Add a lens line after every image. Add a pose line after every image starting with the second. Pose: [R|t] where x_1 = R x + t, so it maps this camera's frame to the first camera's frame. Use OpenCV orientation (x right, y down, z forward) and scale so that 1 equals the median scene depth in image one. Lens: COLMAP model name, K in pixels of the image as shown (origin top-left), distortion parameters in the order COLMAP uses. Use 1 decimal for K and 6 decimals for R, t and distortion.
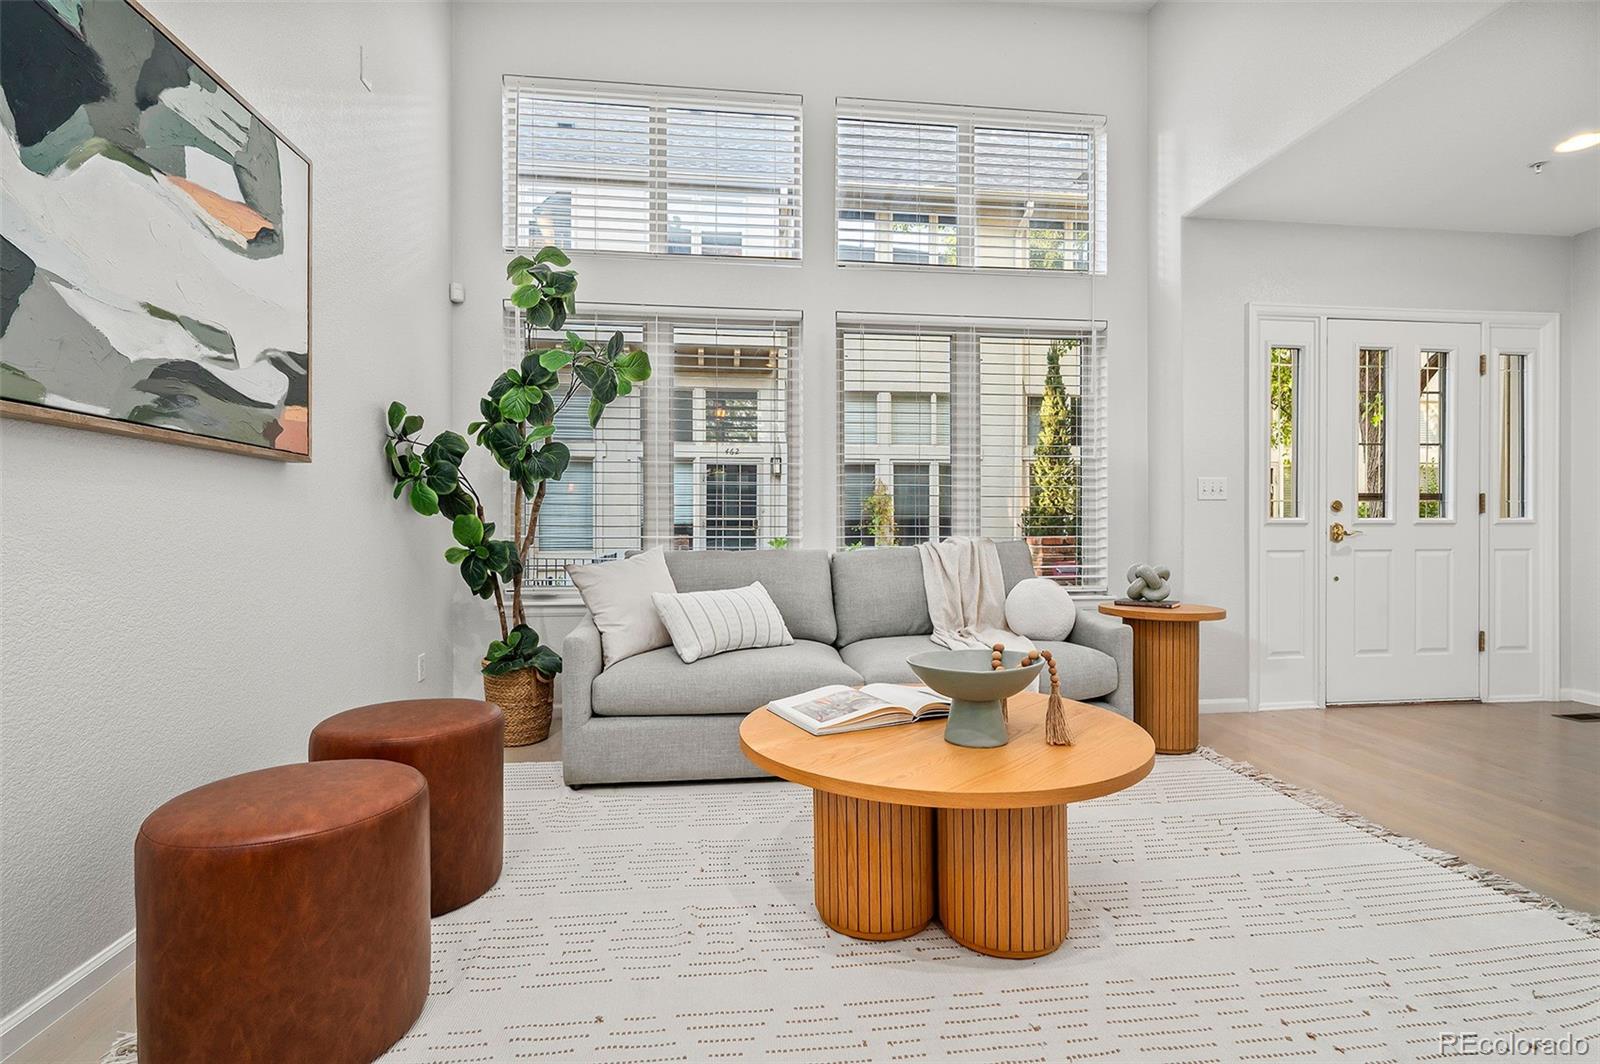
lens RADIAL K [[781.2, 0, 804.1], [0, 781.2, 527.2], [0, 0, 1]] dist [0.001201, 0.000280]
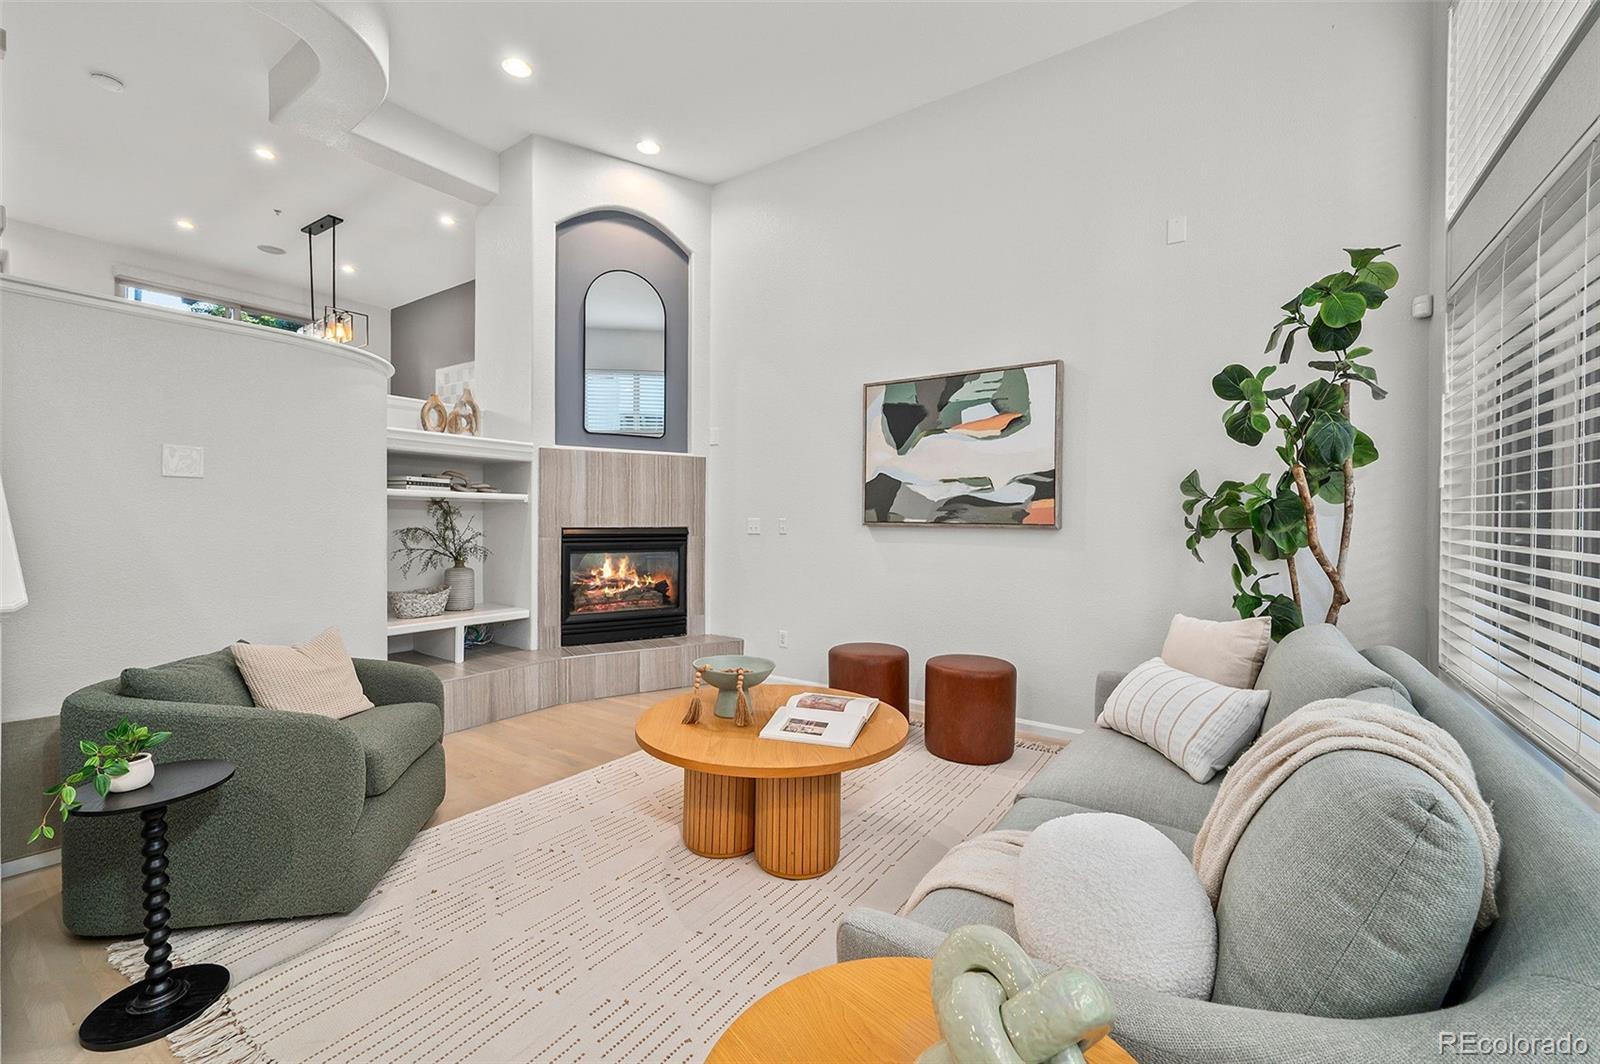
lens RADIAL K [[663.9, 0, 800.0], [0, 663.9, 532.0], [0, 0, 1]] dist [-0.000633, -0.000106]
pose [[-0.672028, 0.015901, -0.740355, 1.125722], [-0.002029, 0.999726, 0.023313, -0.136740], [0.740523, 0.017170, -0.671812, 1.988727]]
